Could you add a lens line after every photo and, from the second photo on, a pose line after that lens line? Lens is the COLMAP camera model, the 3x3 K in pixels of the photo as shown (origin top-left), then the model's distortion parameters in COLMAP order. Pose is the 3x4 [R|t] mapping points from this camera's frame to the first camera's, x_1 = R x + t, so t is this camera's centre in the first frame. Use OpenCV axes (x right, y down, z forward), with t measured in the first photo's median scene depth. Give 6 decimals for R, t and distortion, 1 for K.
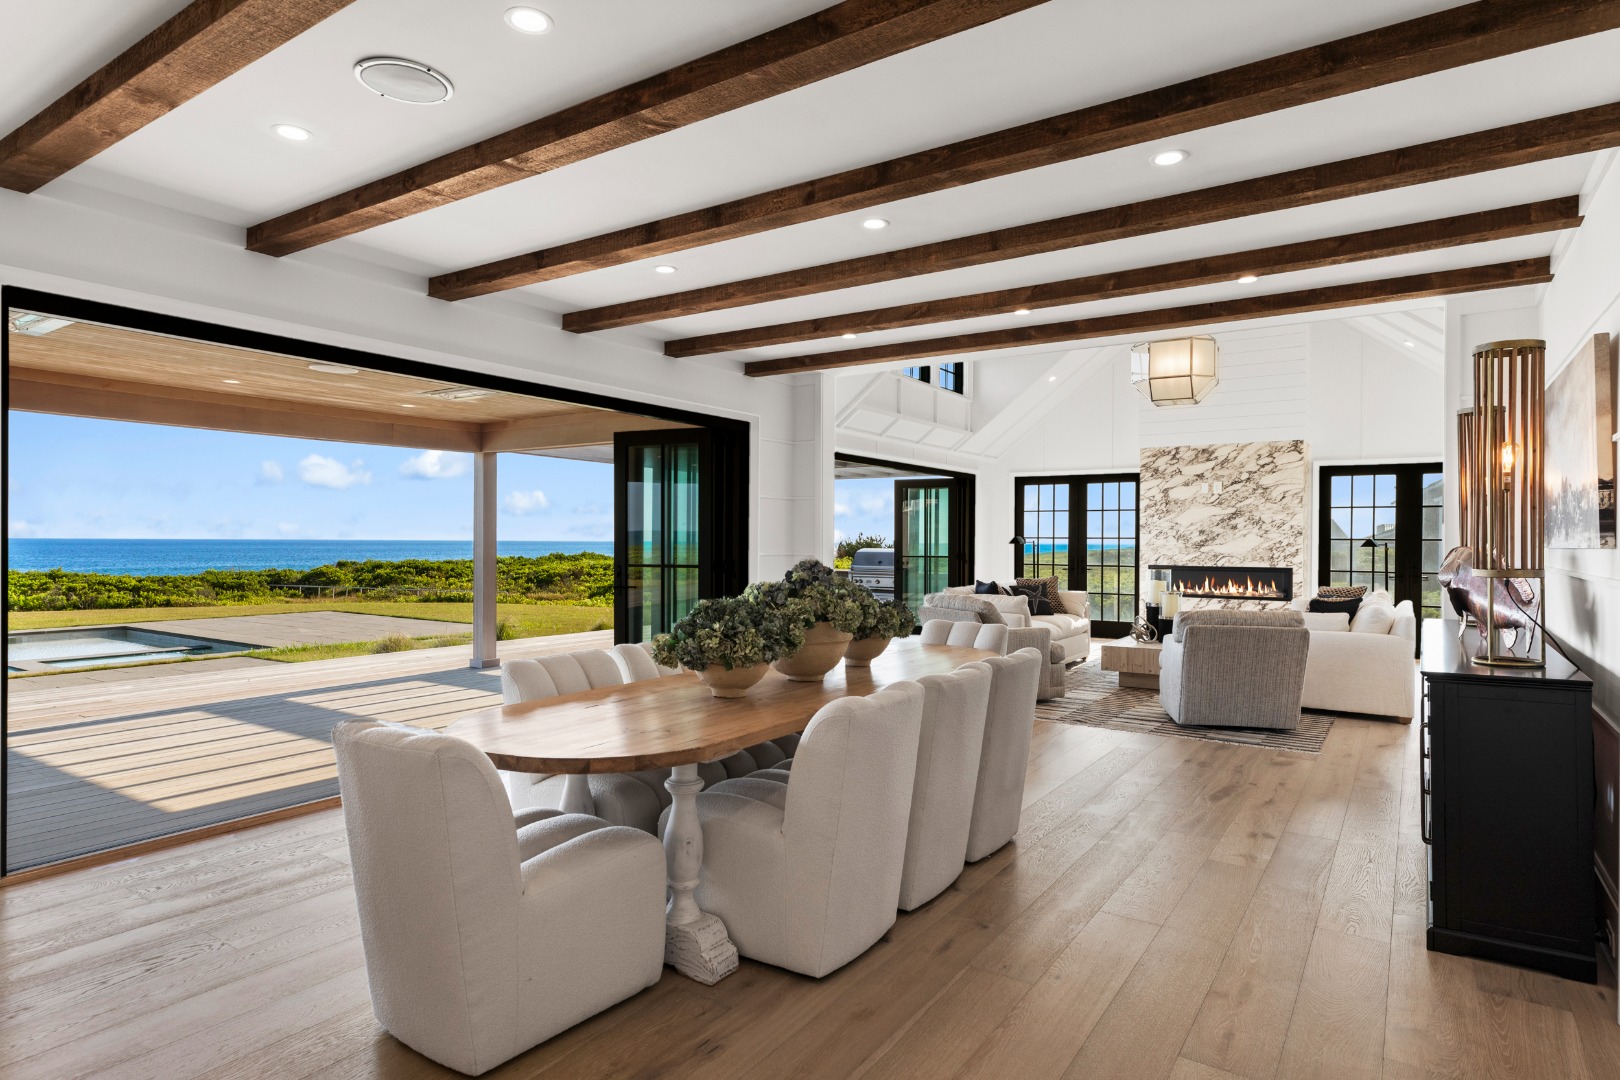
lens RADIAL K [[910.4, 0, 812.5], [0, 910.4, 535.3], [0, 0, 1]] dist [-0.001987, 0.000551]
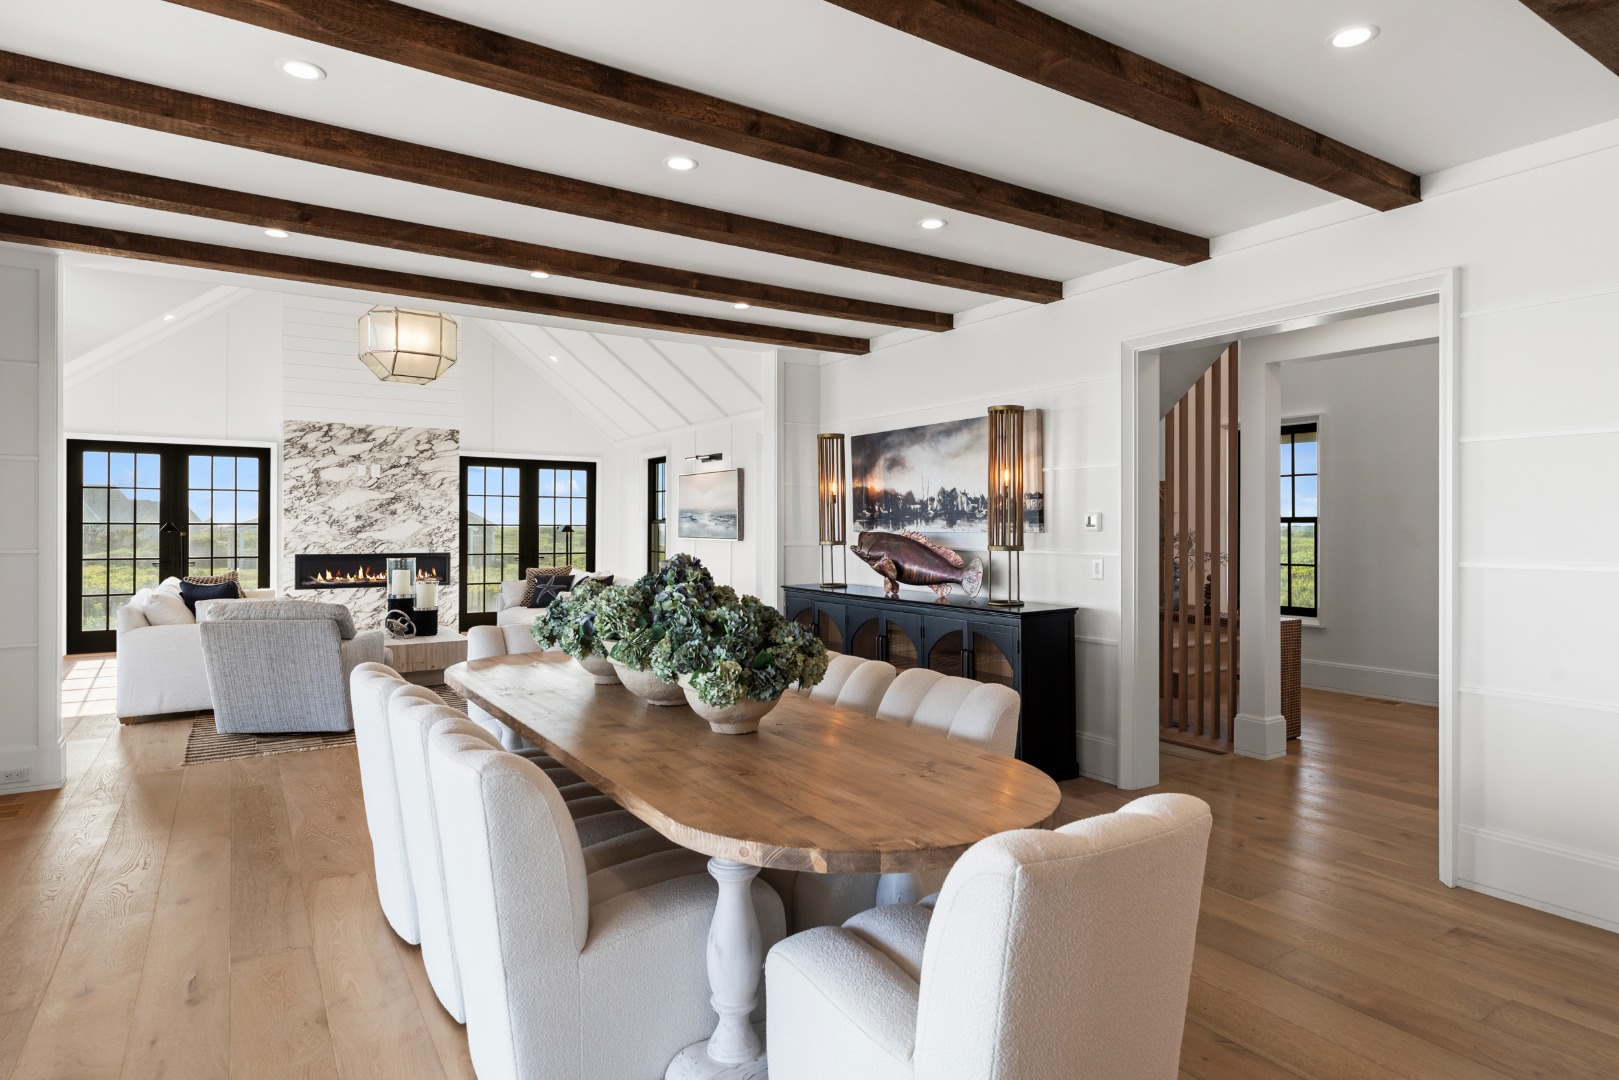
lens RADIAL K [[909.9, 0, 814.7], [0, 909.9, 538.6], [0, 0, 1]] dist [-0.001987, 0.000551]
pose [[0.382430, -0.015276, 0.923858, -0.264876], [-0.005745, 0.999805, 0.018910, -0.002110], [-0.923966, -0.012539, 0.382268, 0.214020]]
